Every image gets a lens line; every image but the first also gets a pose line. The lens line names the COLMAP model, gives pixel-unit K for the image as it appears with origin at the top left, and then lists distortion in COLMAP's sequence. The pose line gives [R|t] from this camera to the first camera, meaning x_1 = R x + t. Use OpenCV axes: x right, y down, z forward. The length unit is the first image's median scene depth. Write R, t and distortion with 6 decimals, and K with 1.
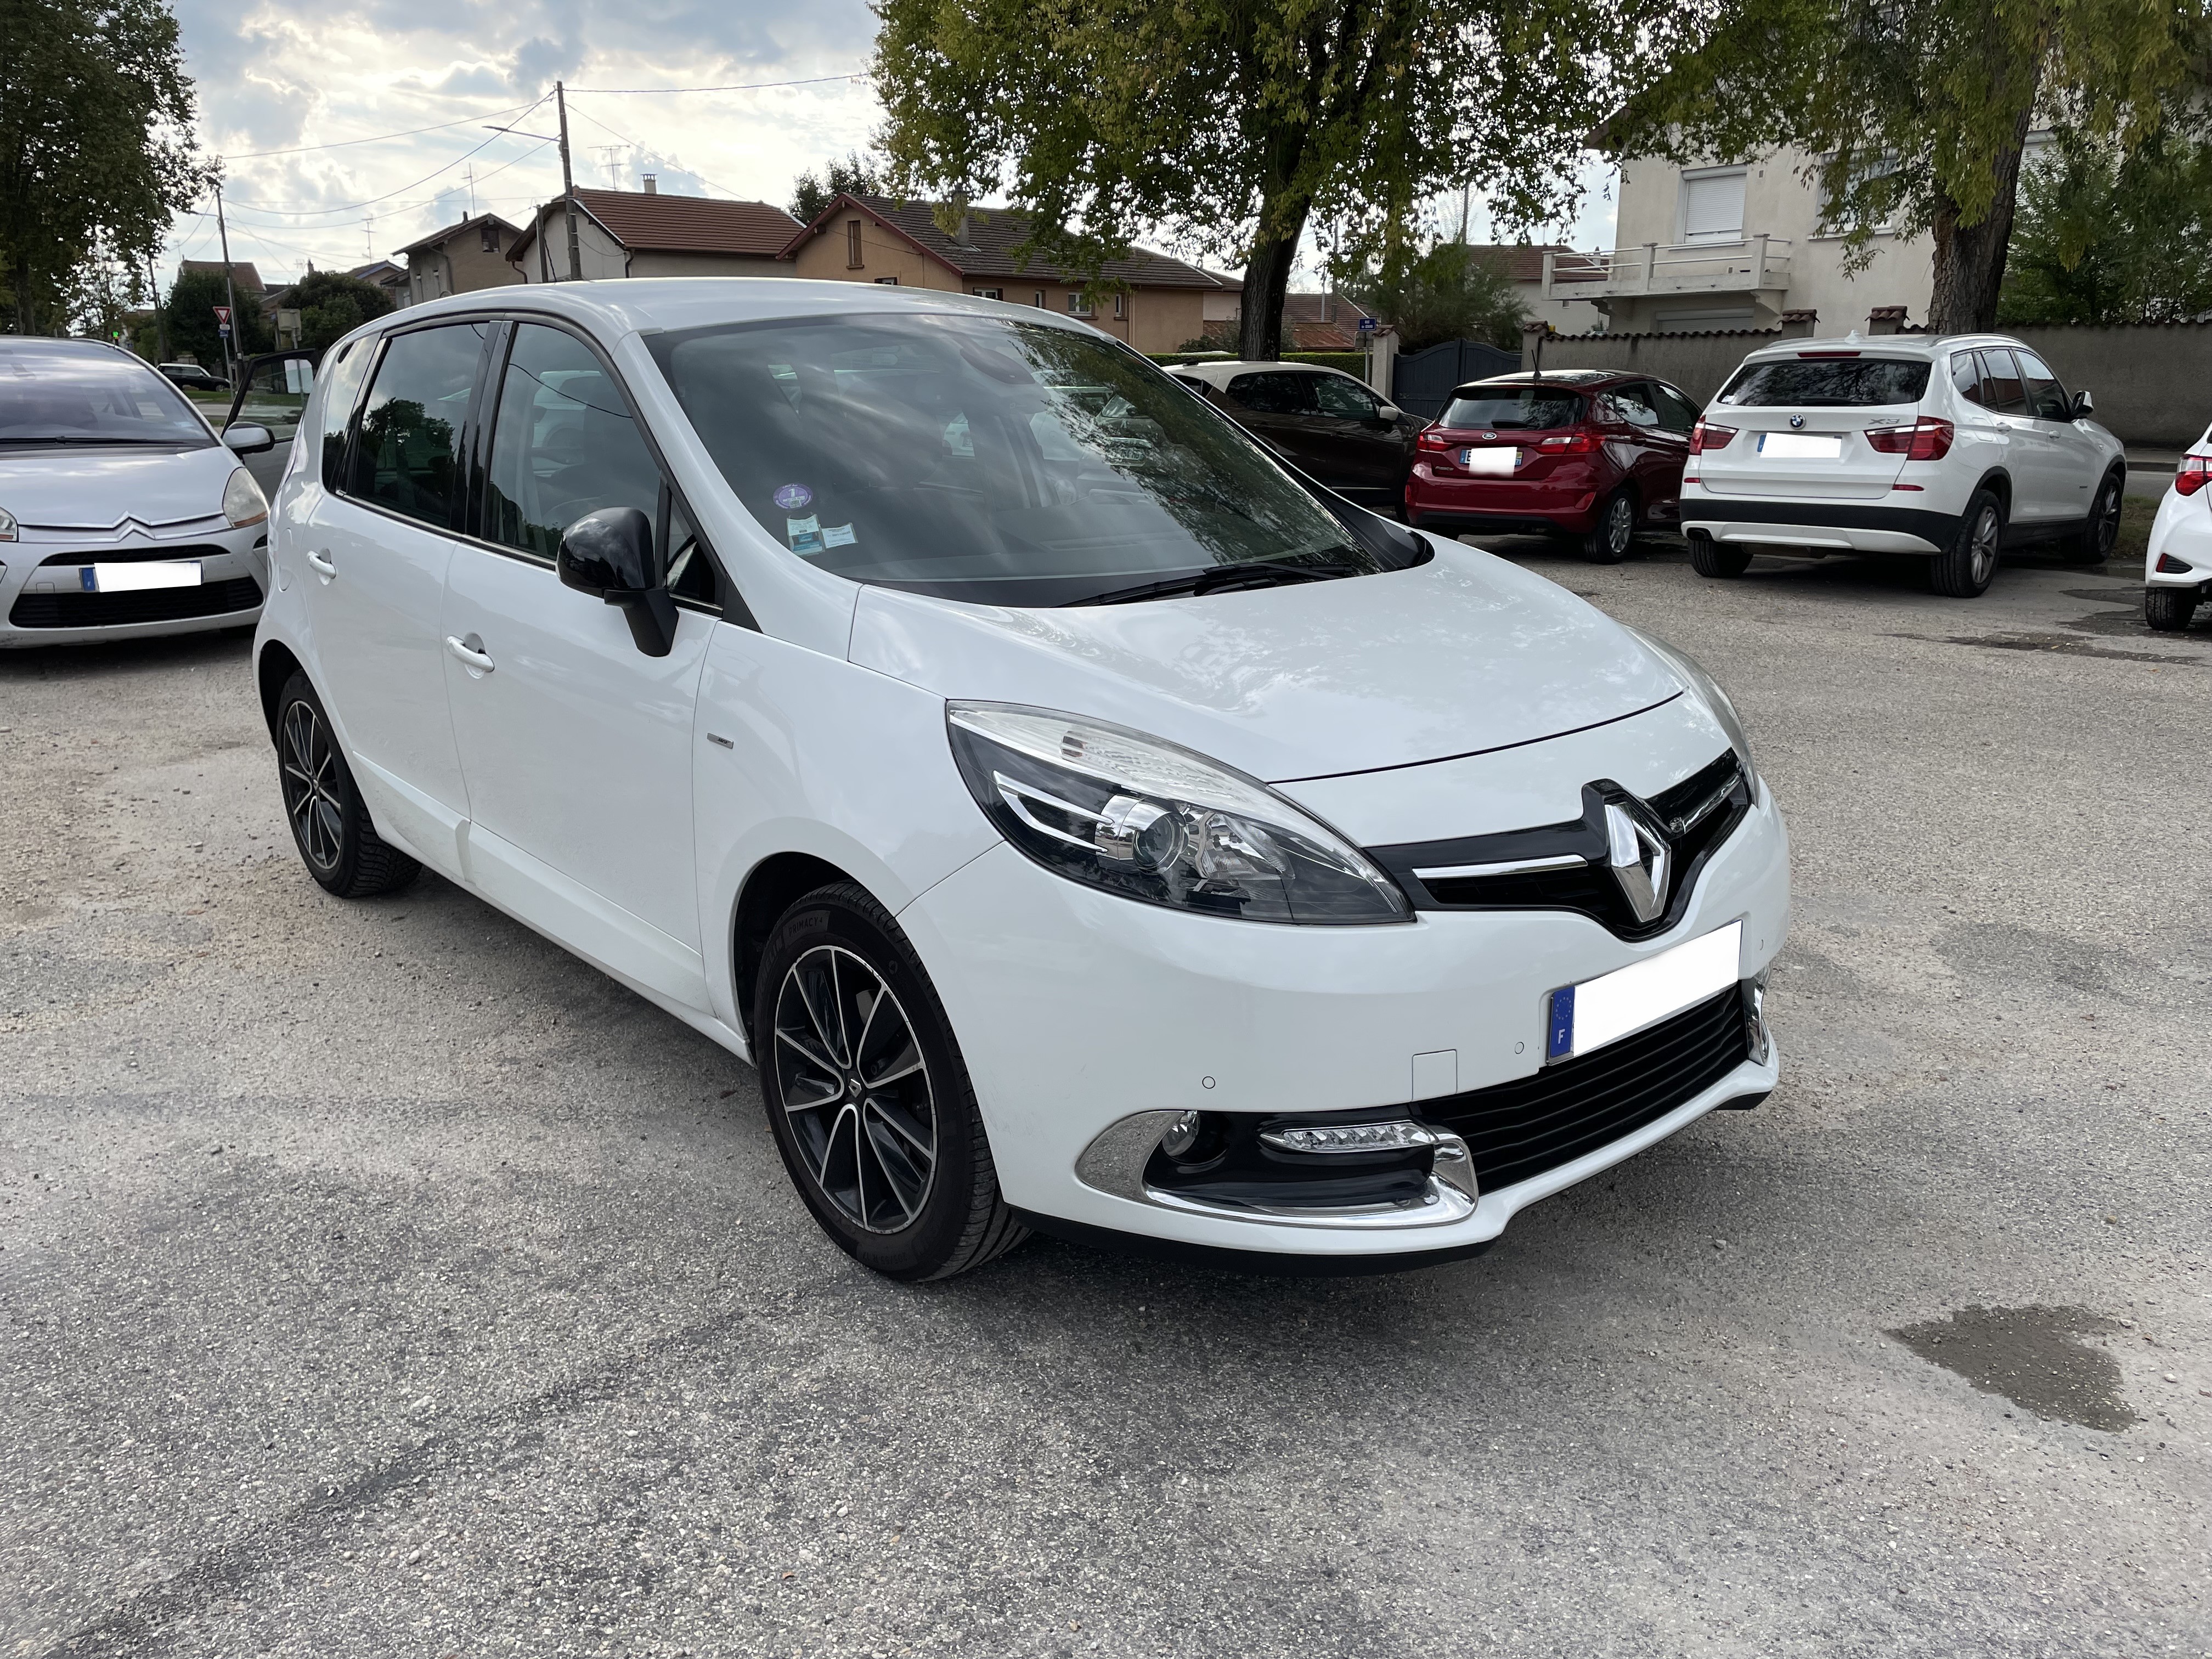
lens RADIAL K [[1671.4, 0, 1106.0], [0, 1671.4, 829.5], [0, 0, 1]] dist [0.100906, -0.122227]
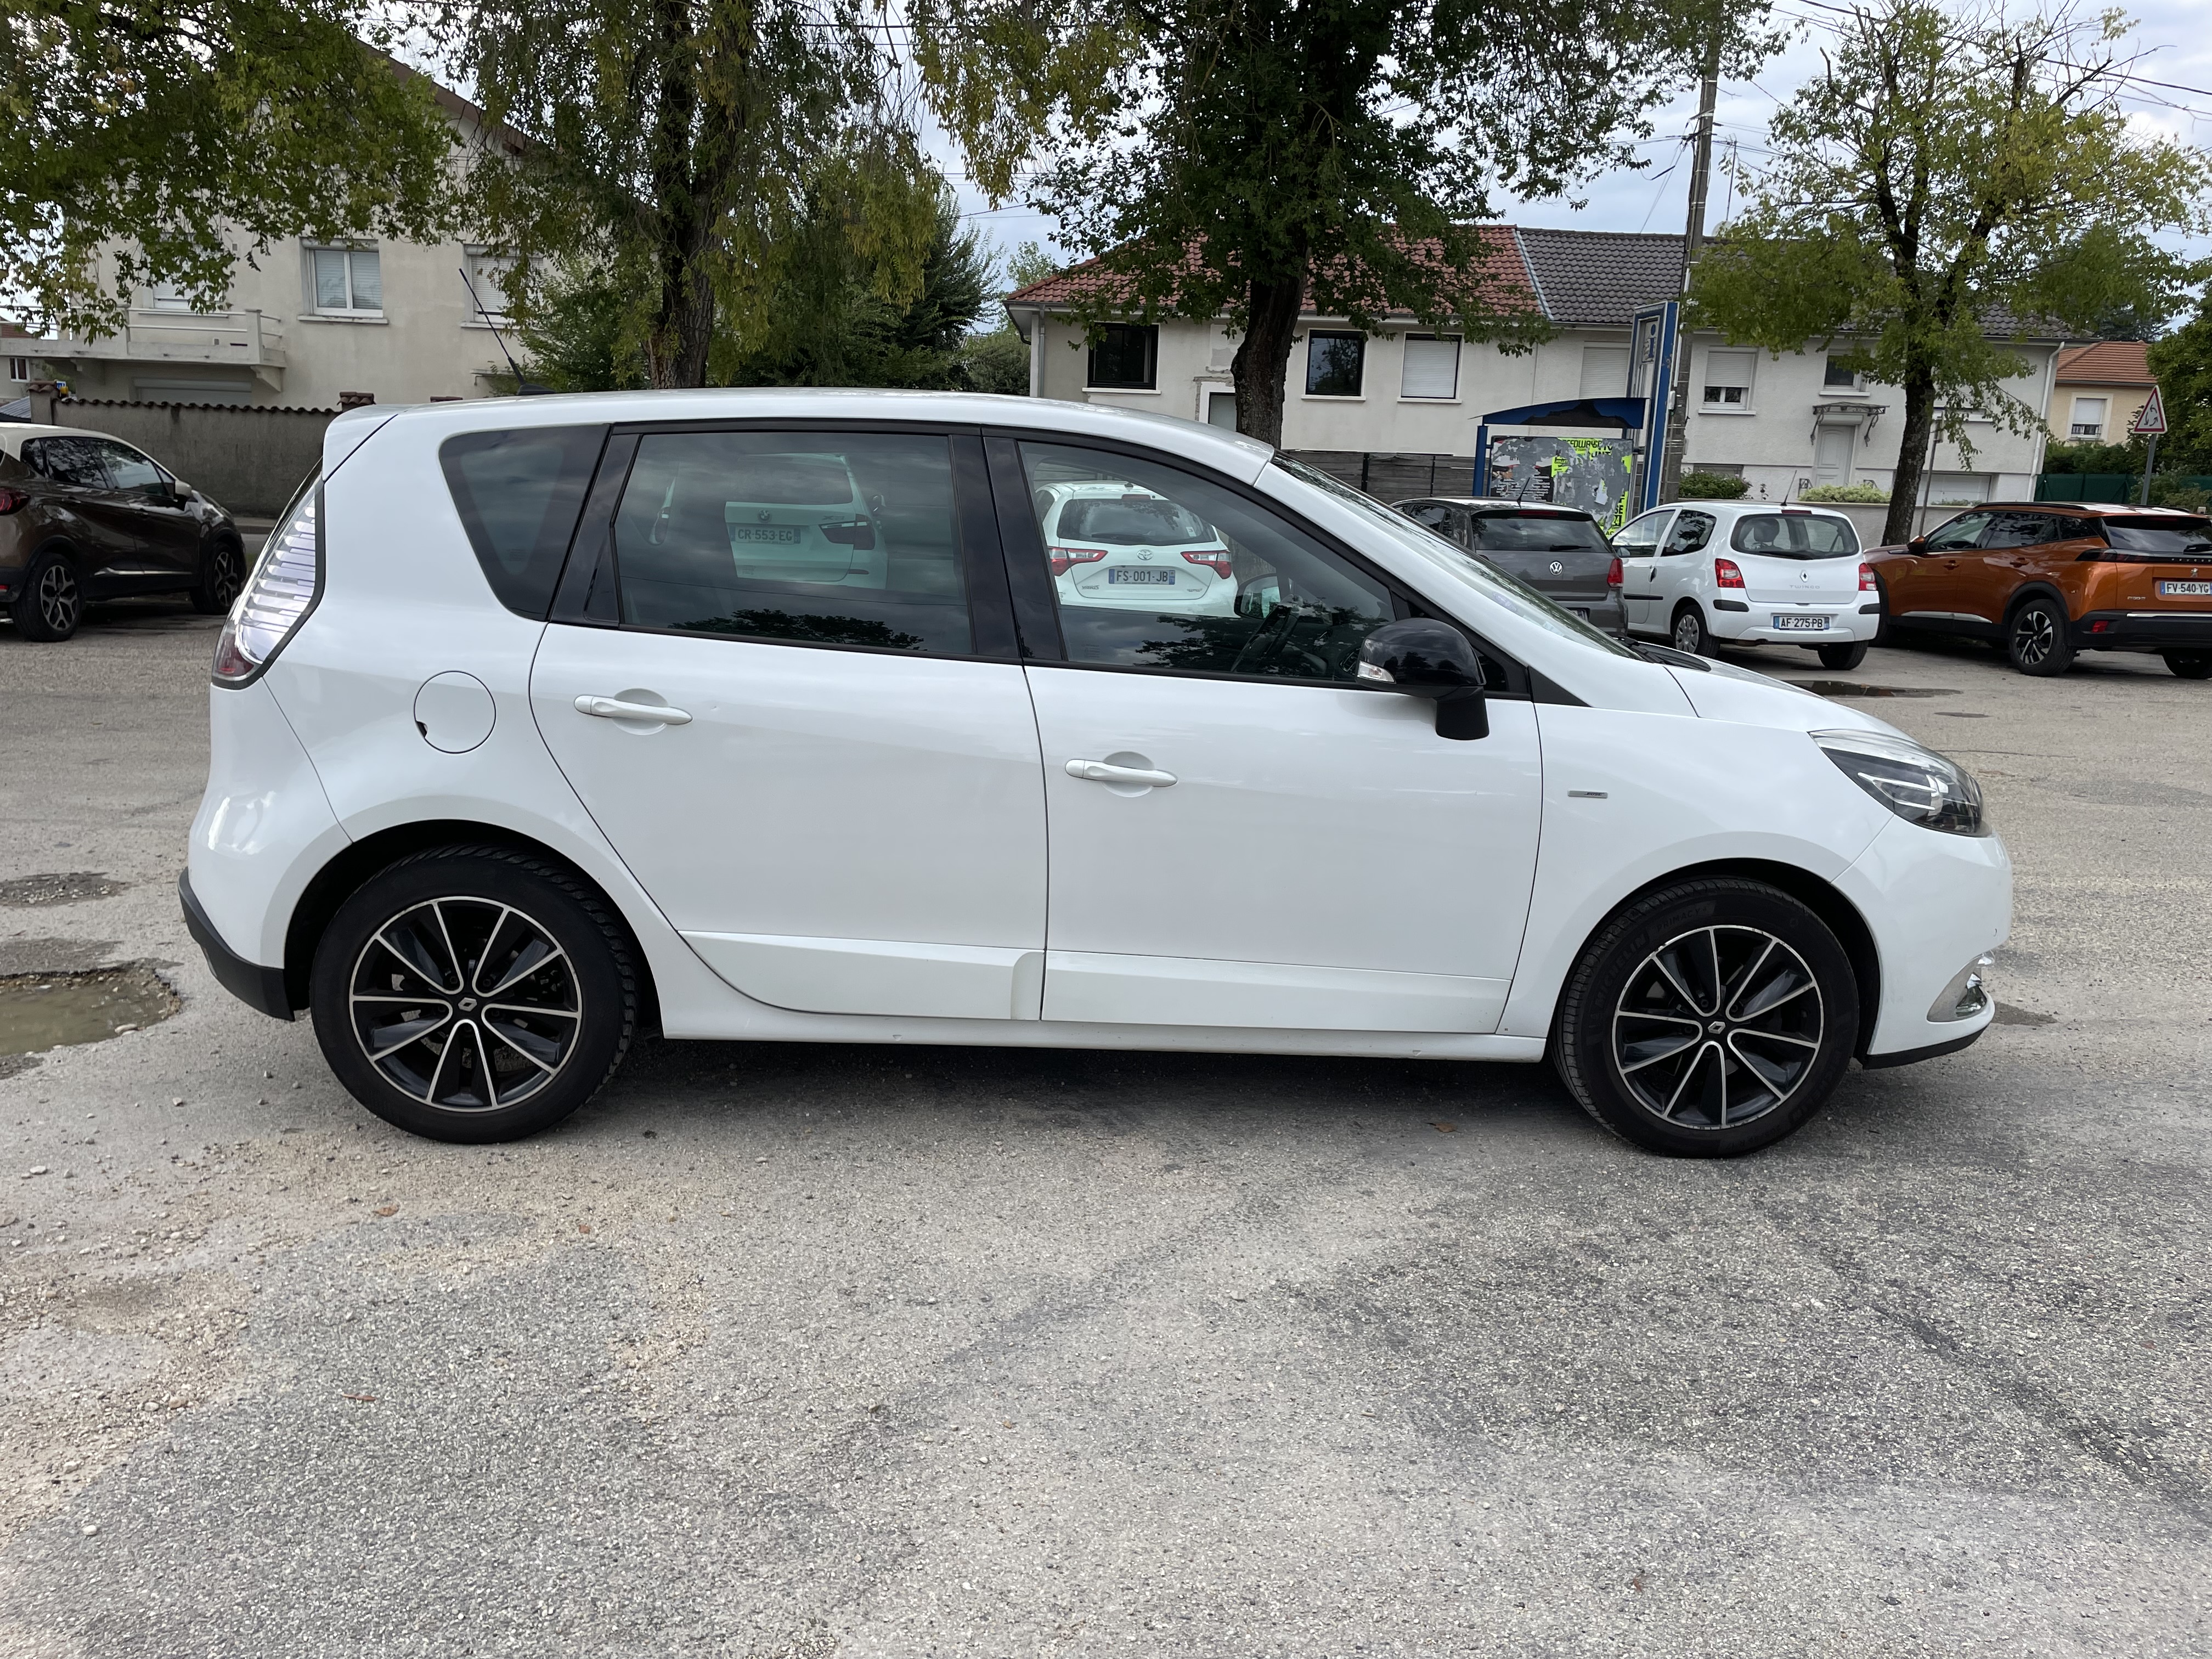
lens RADIAL K [[1671.4, 0, 1106.0], [0, 1671.4, 829.5], [0, 0, 1]] dist [0.100906, -0.122227]
pose [[0.601238, -0.139660, 0.786771, -1.365052], [0.172097, 0.984133, 0.043180, -0.135370], [-0.780318, 0.109440, 0.615733, 0.470363]]
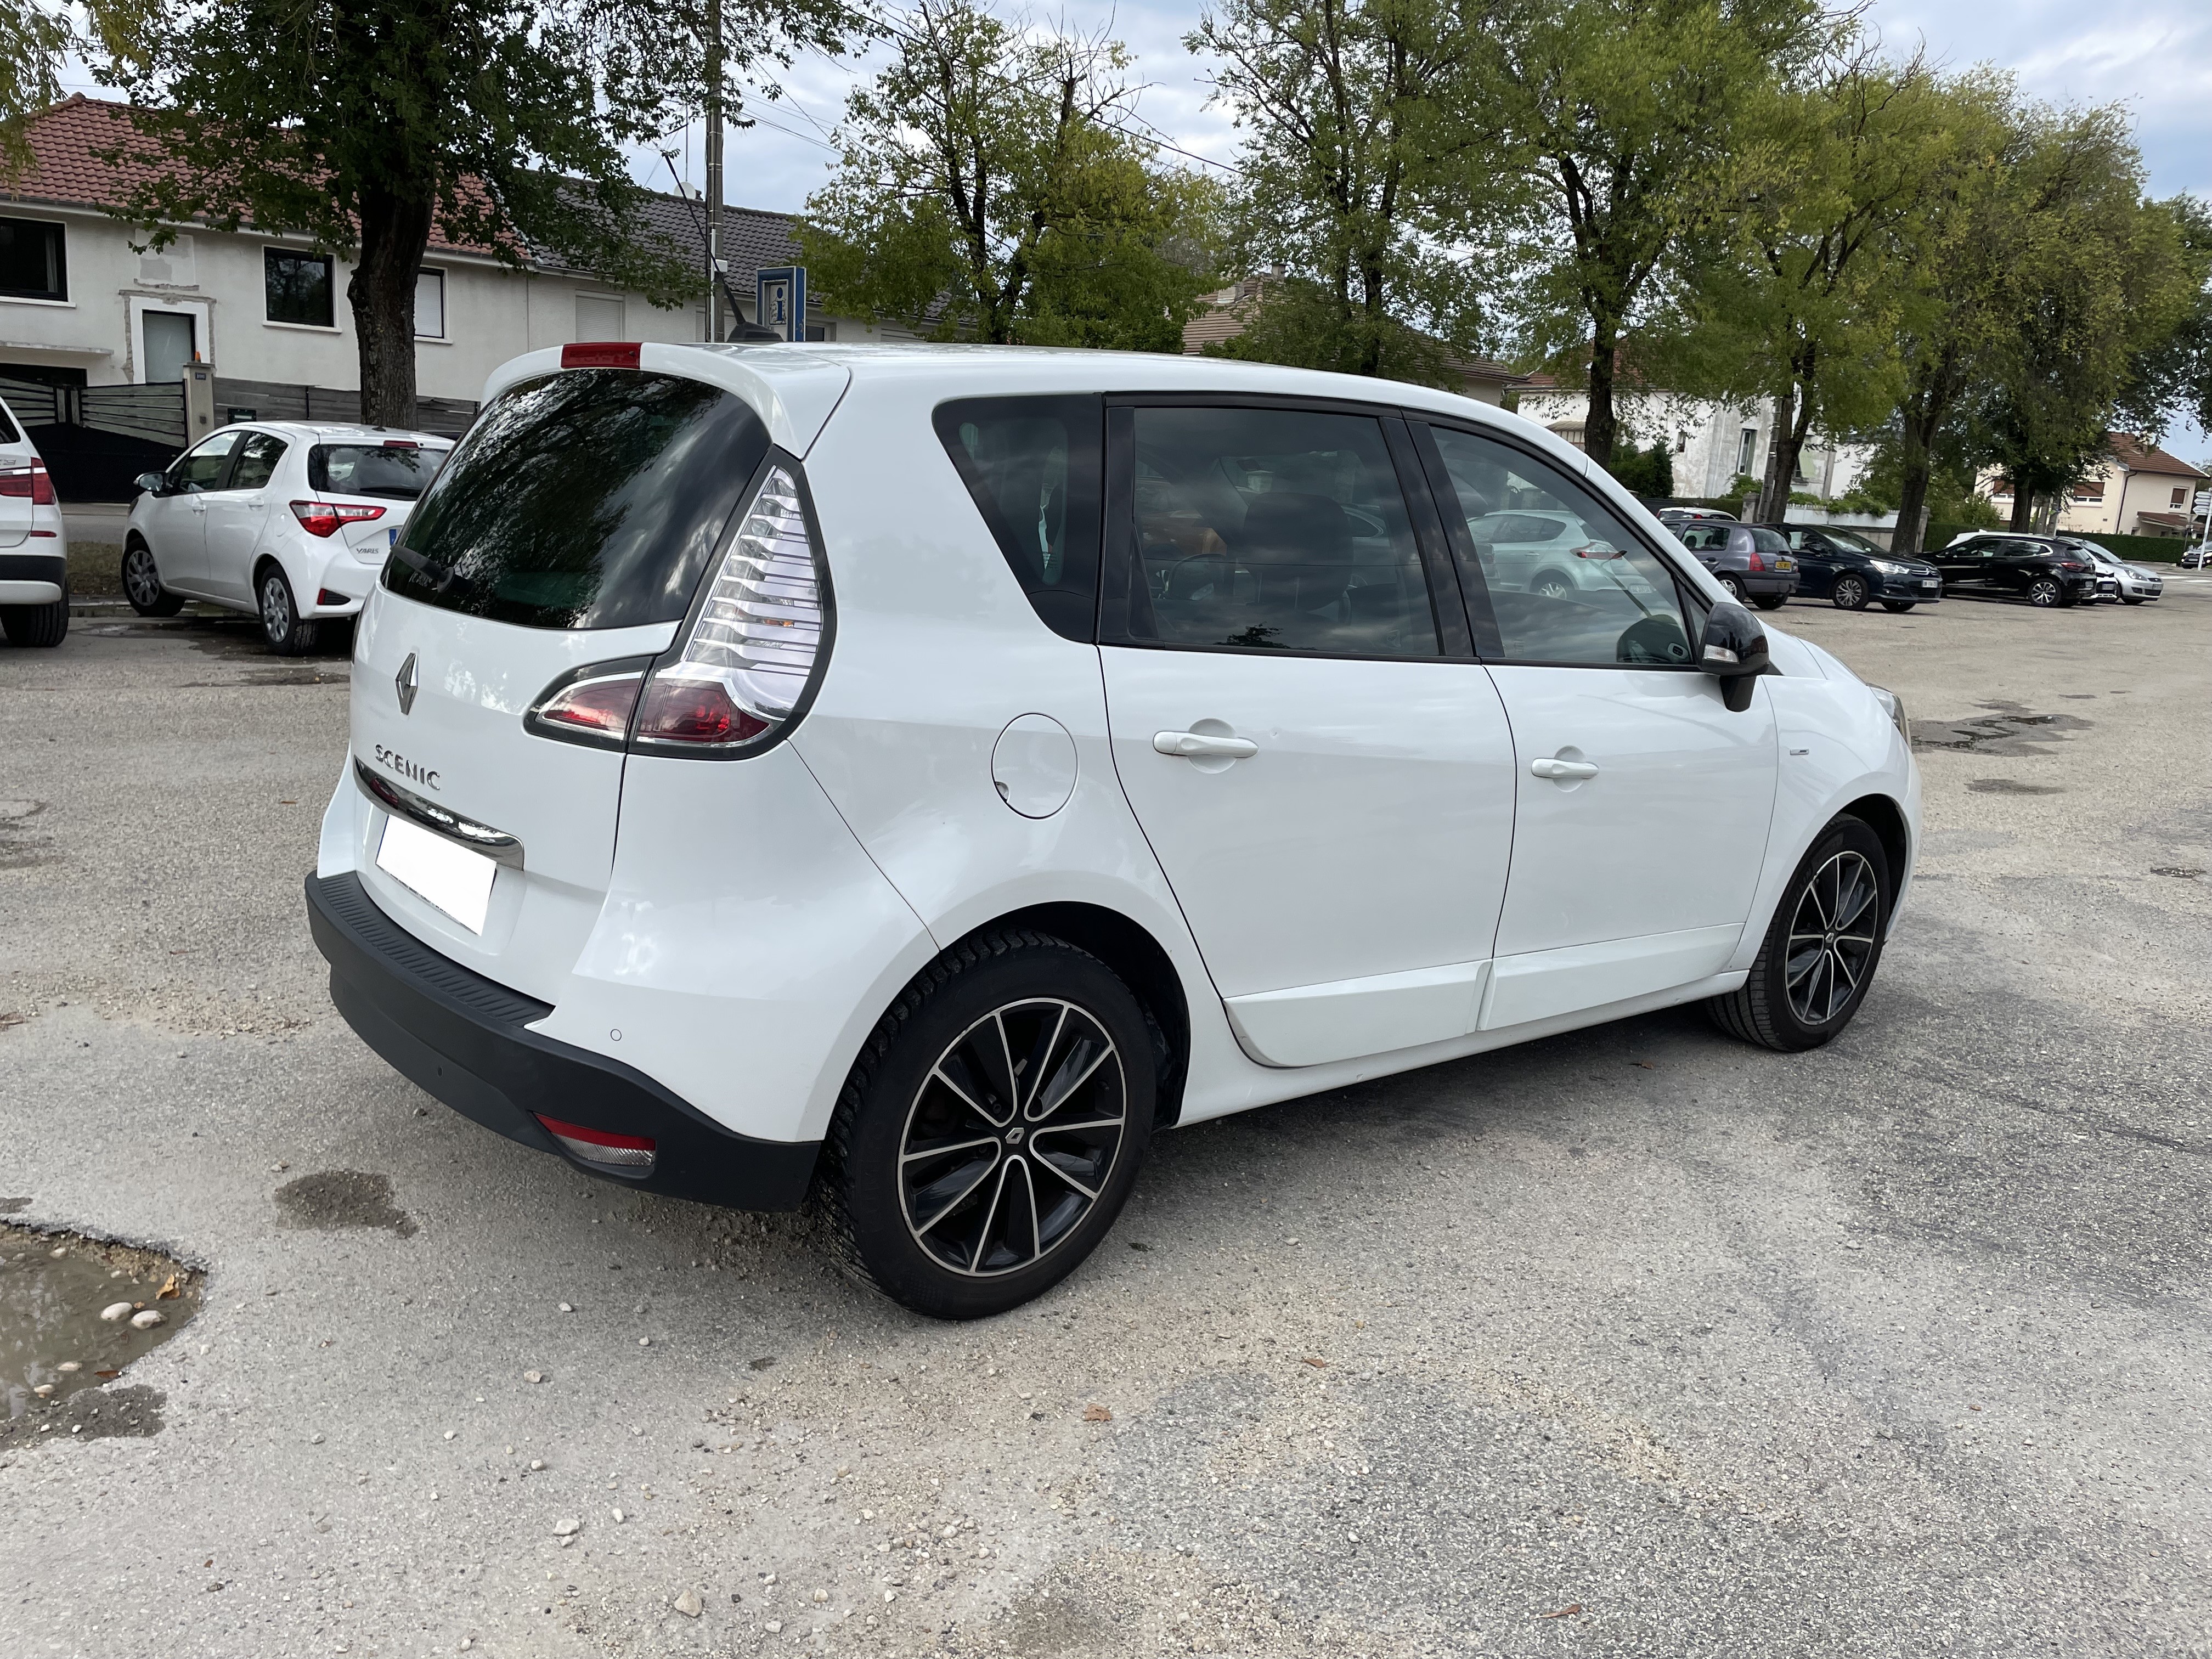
lens RADIAL K [[1671.4, 0, 1106.0], [0, 1671.4, 829.5], [0, 0, 1]] dist [0.100906, -0.122227]
pose [[0.013495, -0.198750, 0.979957, -1.585129], [0.203746, 0.960032, 0.191903, -0.367145], [-0.978931, 0.197072, 0.053450, 1.426180]]
